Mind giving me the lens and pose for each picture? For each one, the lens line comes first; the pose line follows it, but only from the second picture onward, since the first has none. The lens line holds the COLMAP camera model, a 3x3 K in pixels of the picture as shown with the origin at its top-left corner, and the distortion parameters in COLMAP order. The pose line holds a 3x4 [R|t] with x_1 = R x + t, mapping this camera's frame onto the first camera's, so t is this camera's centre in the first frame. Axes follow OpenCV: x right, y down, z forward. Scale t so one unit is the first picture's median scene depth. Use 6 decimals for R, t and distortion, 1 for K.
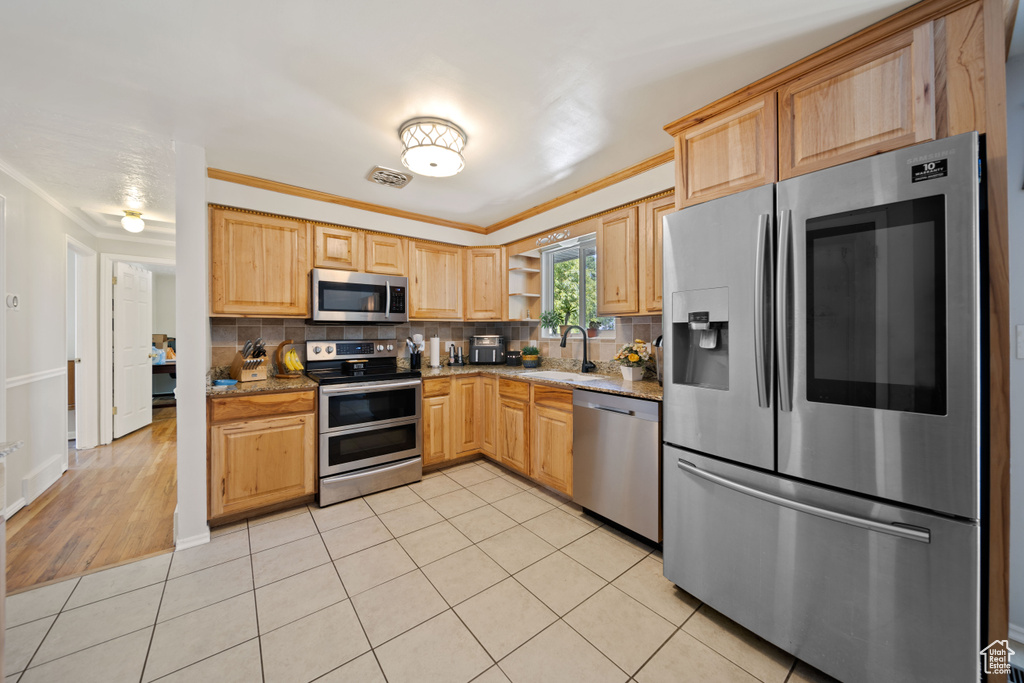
lens RADIAL K [[355.7, 0, 508.8], [0, 355.7, 332.9], [0, 0, 1]] dist [-0.002785, -0.001636]
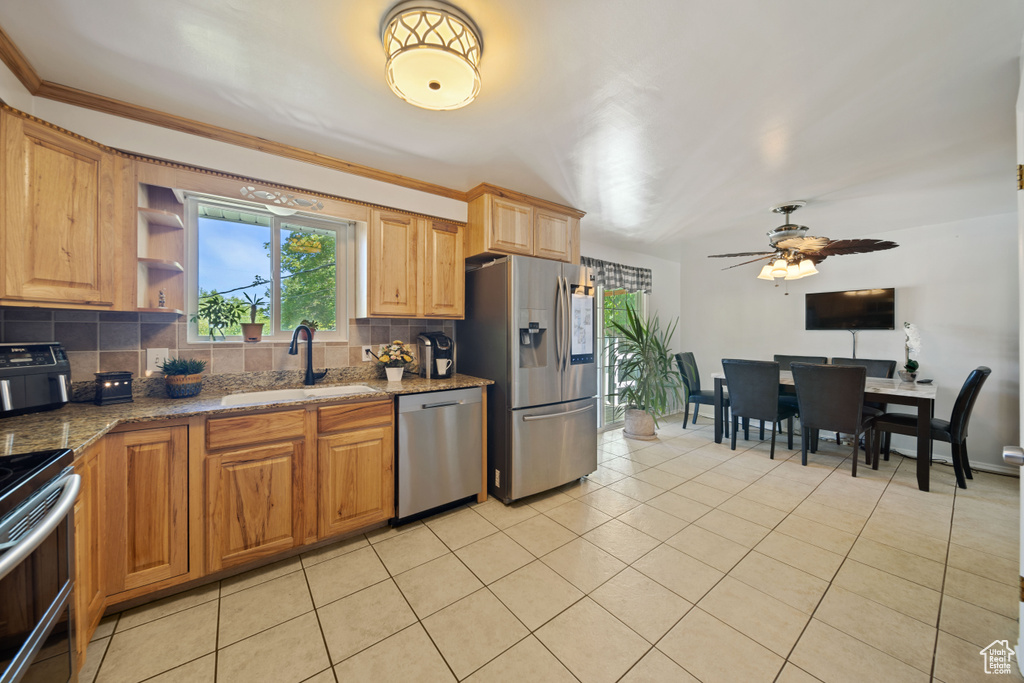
lens RADIAL K [[355.7, 0, 517.4], [0, 355.7, 334.3], [0, 0, 1]] dist [-0.002785, -0.001636]
pose [[-0.008306, -0.005850, 0.999948, -0.661331], [-0.002448, 0.999980, 0.005830, -0.007396], [-0.999963, -0.002400, -0.008321, 0.632416]]
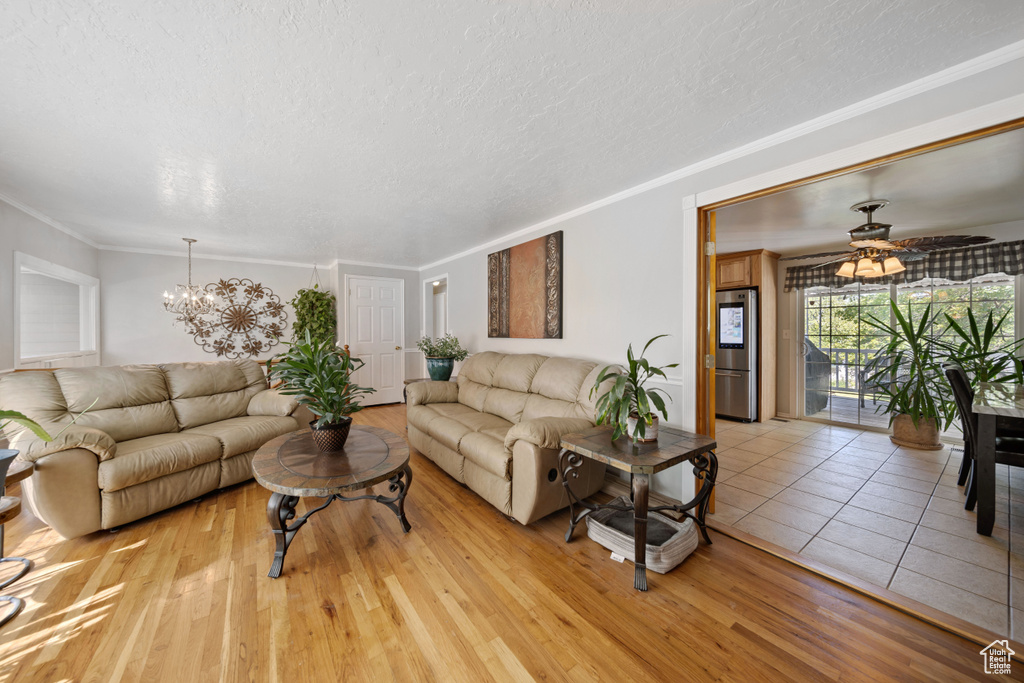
lens RADIAL K [[355.7, 0, 513.7], [0, 355.7, 335.2], [0, 0, 1]] dist [-0.002785, -0.001636]
pose [[0.999780, -0.002449, -0.020847, -0.650966], [0.002751, 0.999892, 0.014455, -0.012212], [0.020809, -0.014509, 0.999678, -1.430882]]
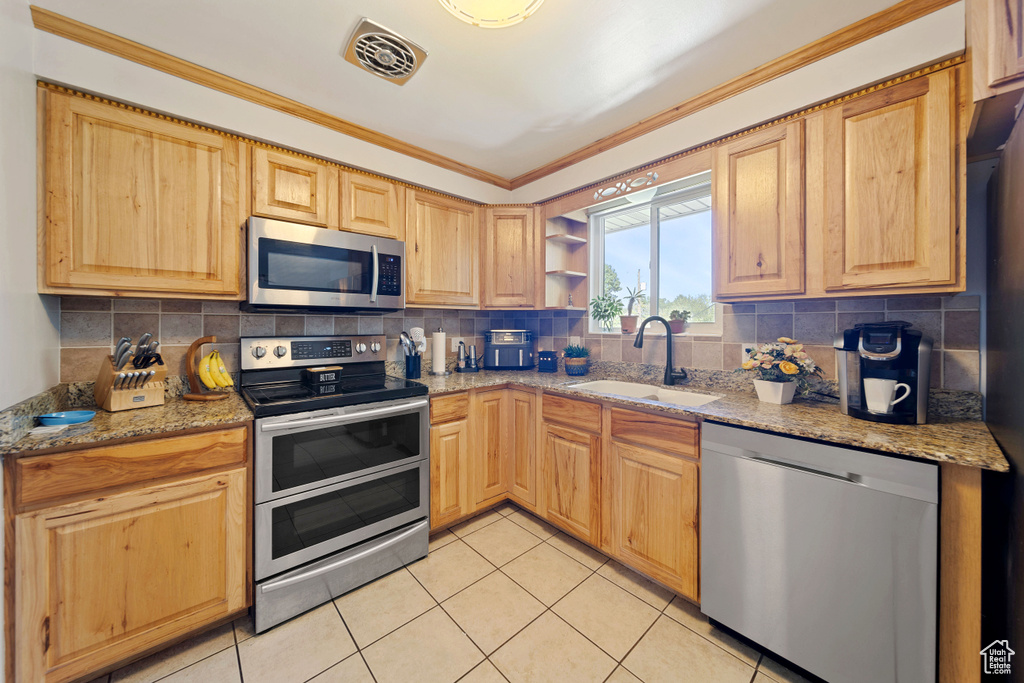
lens RADIAL K [[355.7, 0, 508.3], [0, 355.7, 325.8], [0, 0, 1]] dist [-0.002785, -0.001636]
pose [[0.997681, 0.004909, 0.067886, -0.163248], [-0.004902, 0.999988, -0.000280, -0.000128], [-0.067887, -0.000053, 0.997693, 0.390643]]
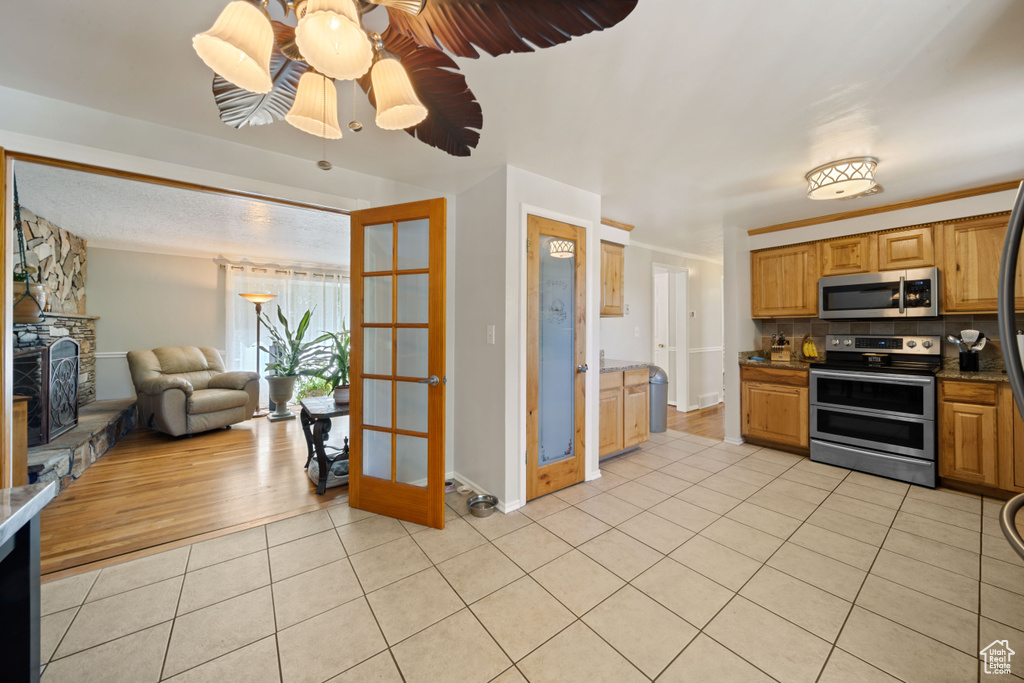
lens RADIAL K [[355.7, 0, 510.2], [0, 355.7, 326.4], [0, 0, 1]] dist [-0.002785, -0.001636]
pose [[-0.027809, -0.006849, -0.999590, 0.783244], [-0.002018, 0.999975, -0.006795, 0.004192], [0.999611, 0.001828, -0.027823, -0.080730]]
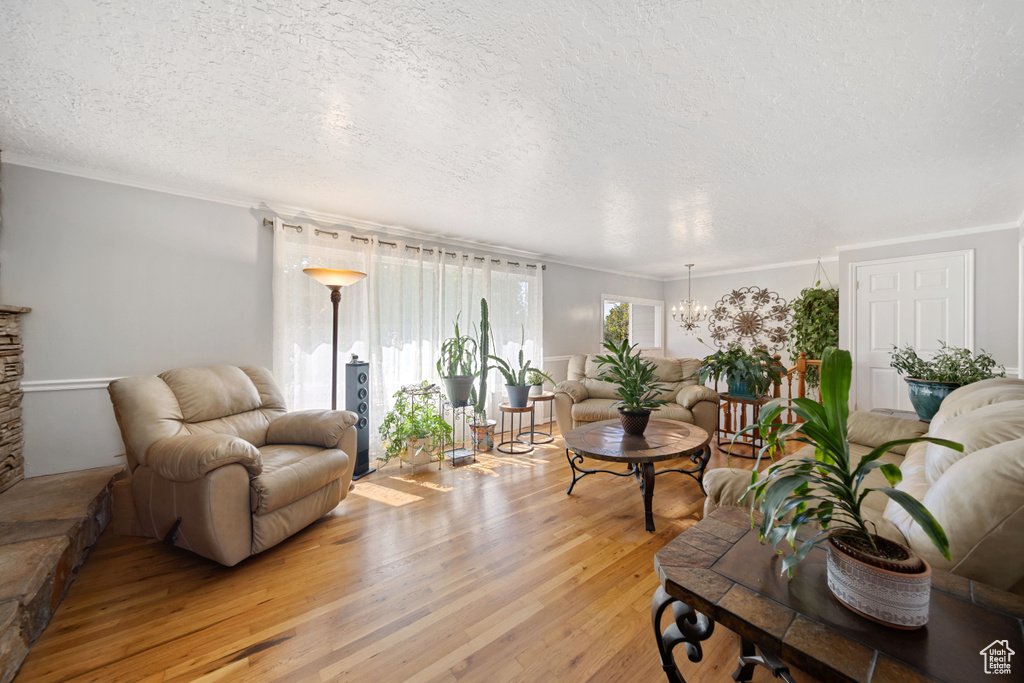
lens RADIAL K [[355.7, 0, 512.3], [0, 355.7, 343.4], [0, 0, 1]] dist [-0.002785, -0.001636]
pose [[0.060709, 0.019627, -0.997963, 0.368106], [-0.002095, 0.999807, 0.019536, 0.012244], [0.998153, 0.000905, 0.060738, -0.606633]]
